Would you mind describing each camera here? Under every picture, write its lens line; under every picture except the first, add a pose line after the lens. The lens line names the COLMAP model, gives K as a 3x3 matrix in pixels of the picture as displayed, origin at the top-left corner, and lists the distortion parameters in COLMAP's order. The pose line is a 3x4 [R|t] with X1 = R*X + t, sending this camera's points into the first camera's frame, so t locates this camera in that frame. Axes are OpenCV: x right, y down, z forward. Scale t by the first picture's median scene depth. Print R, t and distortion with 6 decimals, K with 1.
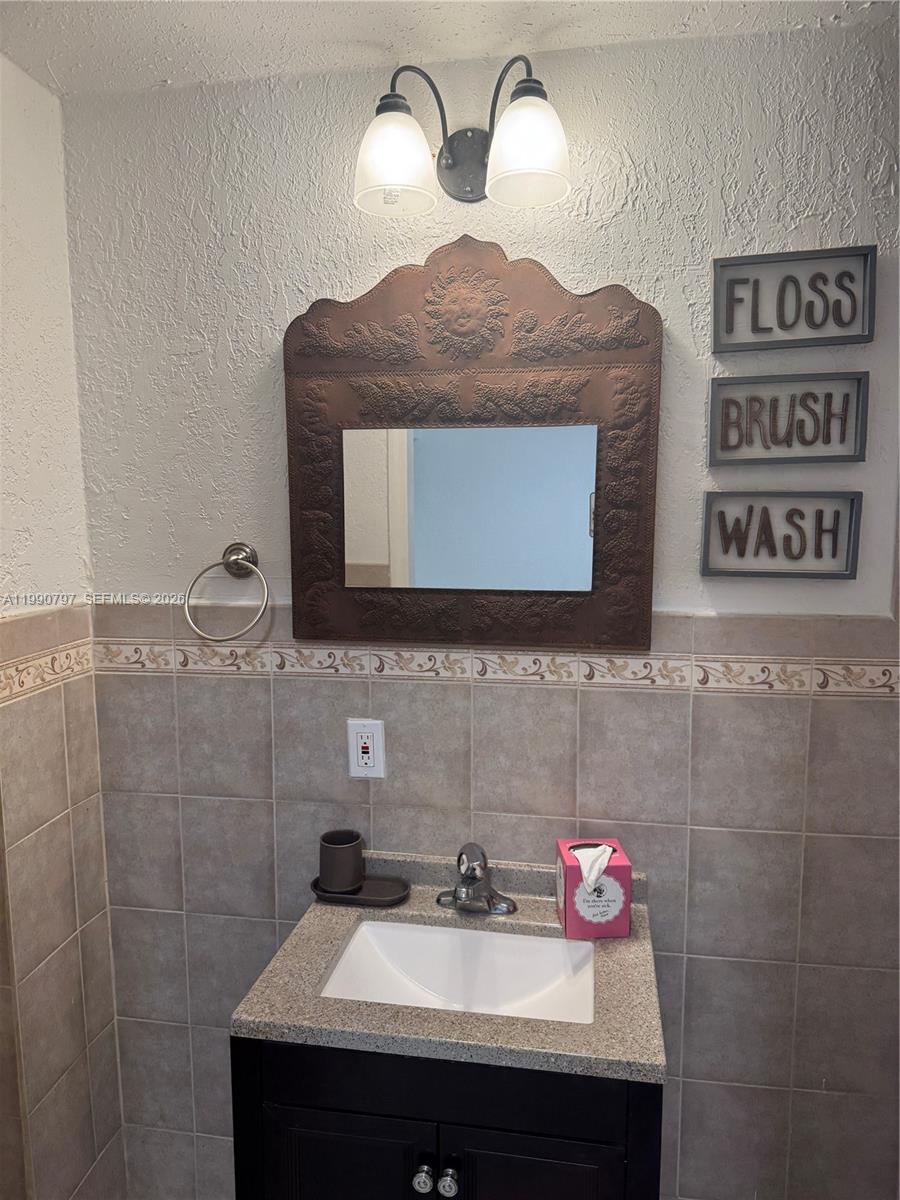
lens RADIAL K [[841.1, 0, 437.4], [0, 841.1, 604.4], [0, 0, 1]] dist [0.159677, -0.299692]
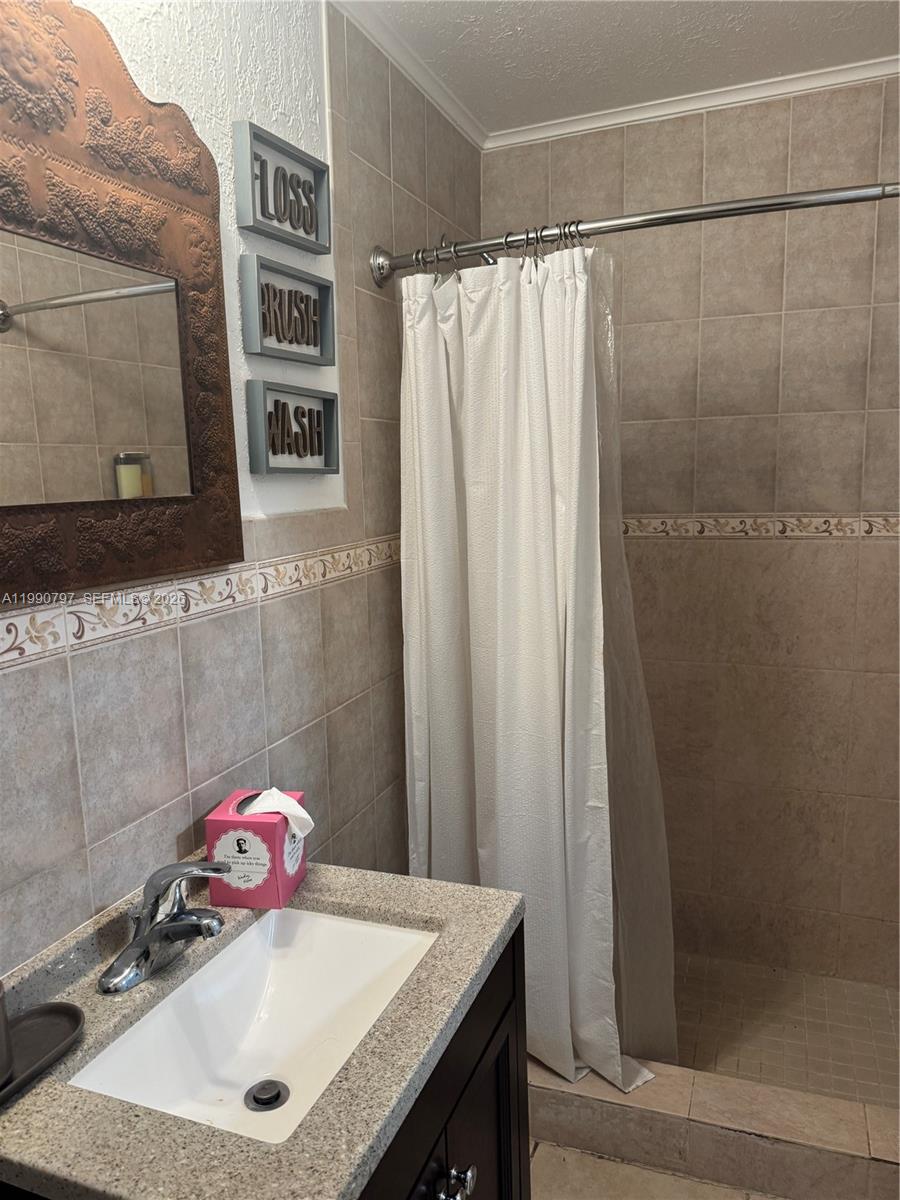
lens RADIAL K [[846.9, 0, 451.2], [0, 846.9, 605.7], [0, 0, 1]] dist [0.068756, -0.074857]
pose [[0.201191, -0.155507, 0.967130, -0.506614], [0.164437, 0.978669, 0.123155, 0.024174], [-0.965651, 0.134254, 0.222470, 0.545114]]
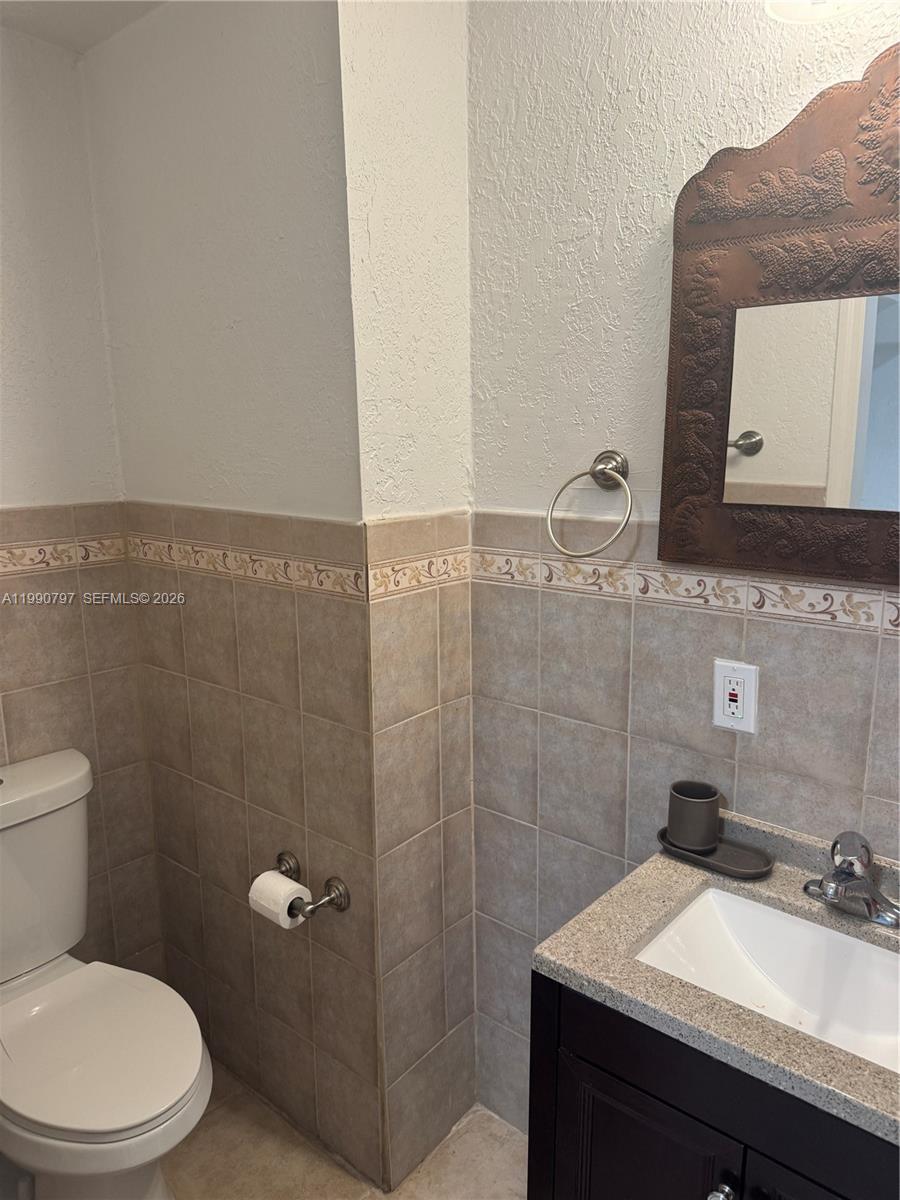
lens RADIAL K [[841.1, 0, 437.4], [0, 841.1, 604.4], [0, 0, 1]] dist [0.159677, -0.299692]
pose [[0.866035, 0.100532, -0.489771, 0.068779], [-0.057842, 0.993145, 0.101579, 0.009269], [0.496626, -0.059642, 0.865913, 0.113950]]
